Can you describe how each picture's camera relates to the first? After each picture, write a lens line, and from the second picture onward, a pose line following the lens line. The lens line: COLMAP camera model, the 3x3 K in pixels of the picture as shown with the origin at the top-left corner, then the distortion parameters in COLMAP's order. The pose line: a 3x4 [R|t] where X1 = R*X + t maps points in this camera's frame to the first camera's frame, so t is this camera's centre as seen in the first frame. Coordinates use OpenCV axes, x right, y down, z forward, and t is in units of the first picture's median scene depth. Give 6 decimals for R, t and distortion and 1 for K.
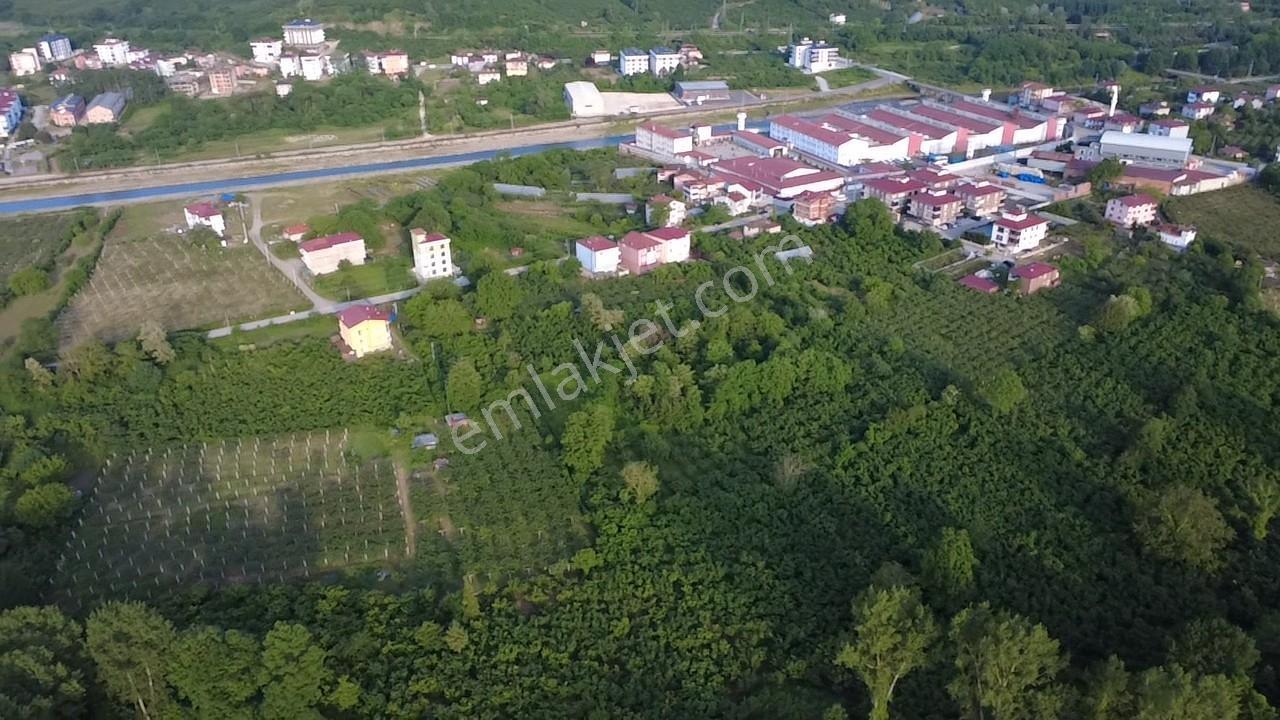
lens RADIAL K [[936.2, 0, 638.5], [0, 936.2, 359.9], [0, 0, 1]] dist [-0.001607, 0.006294]
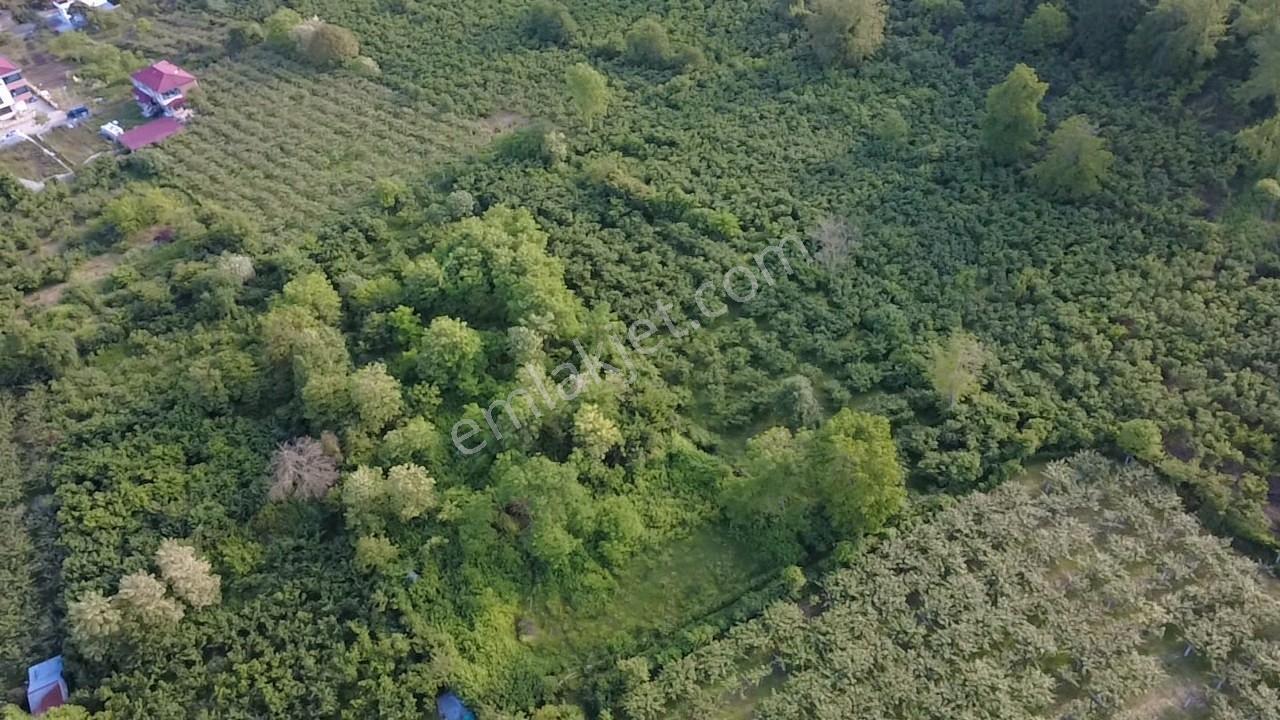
lens RADIAL K [[934.8, 0, 639.5], [0, 934.8, 362.1], [0, 0, 1]] dist [-0.001540, 0.005655]
pose [[-0.149282, -0.639449, 0.754201, -0.173507], [0.501309, 0.608508, 0.615149, -0.142419], [-0.852294, 0.469918, 0.229722, 0.441803]]
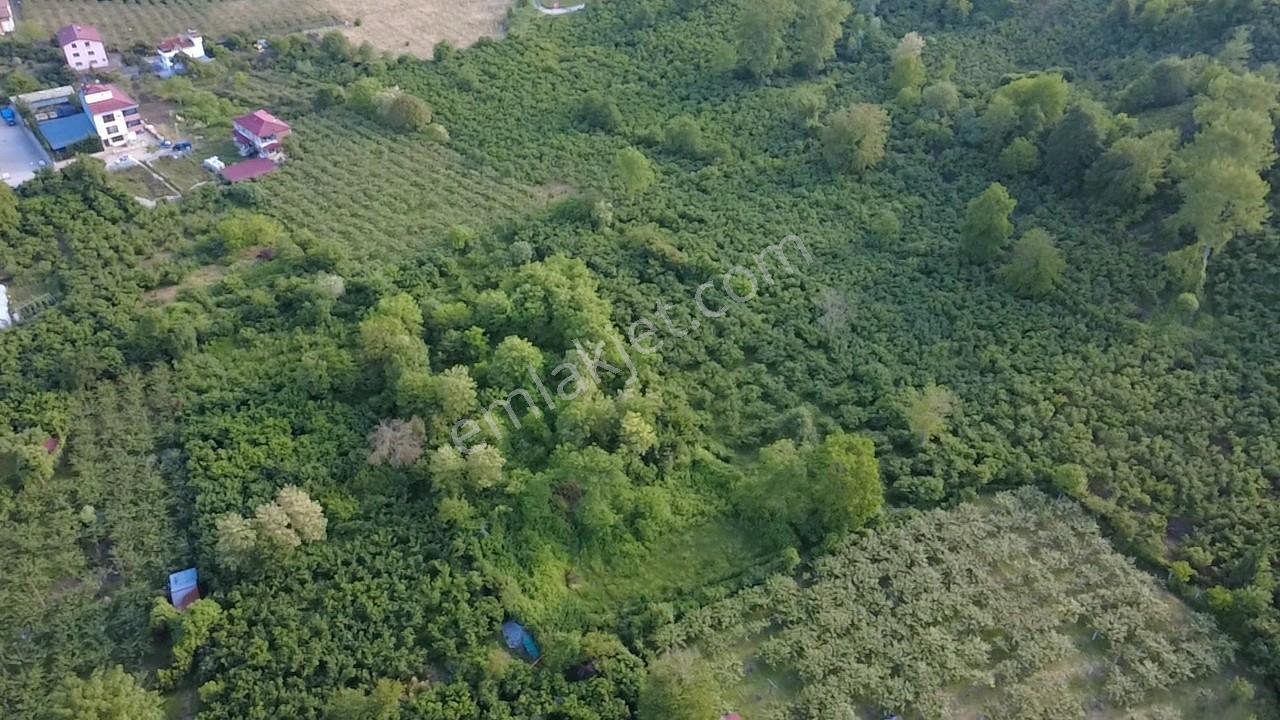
lens RADIAL K [[936.2, 0, 638.5], [0, 936.2, 359.9], [0, 0, 1]] dist [-0.001607, 0.006294]
pose [[-0.112421, -0.575234, 0.810226, -0.230912], [0.424657, 0.709368, 0.562551, -0.174173], [-0.898348, 0.407310, 0.164529, 0.456407]]
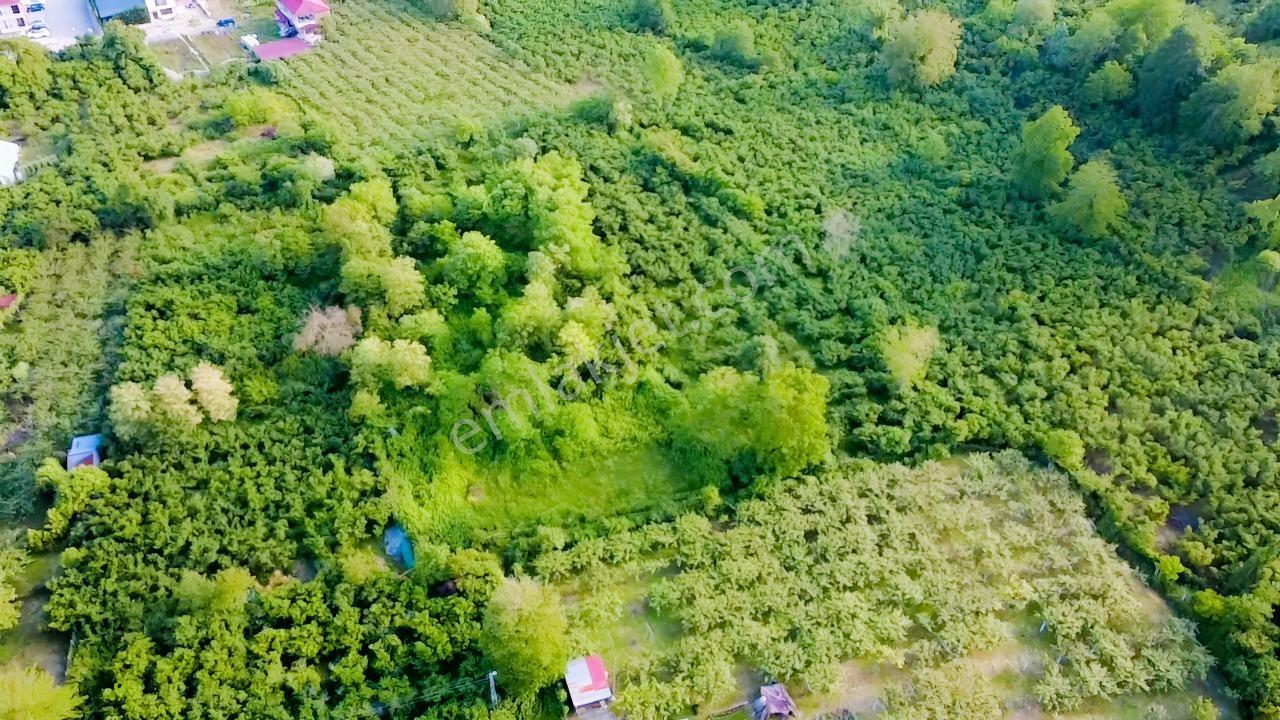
lens RADIAL K [[934.8, 0, 639.5], [0, 934.8, 362.1], [0, 0, 1]] dist [-0.001540, 0.005655]
pose [[0.050957, -0.635496, 0.770420, -0.214755], [0.430467, 0.710061, 0.557236, -0.129670], [-0.901167, 0.303246, 0.309743, 0.414761]]
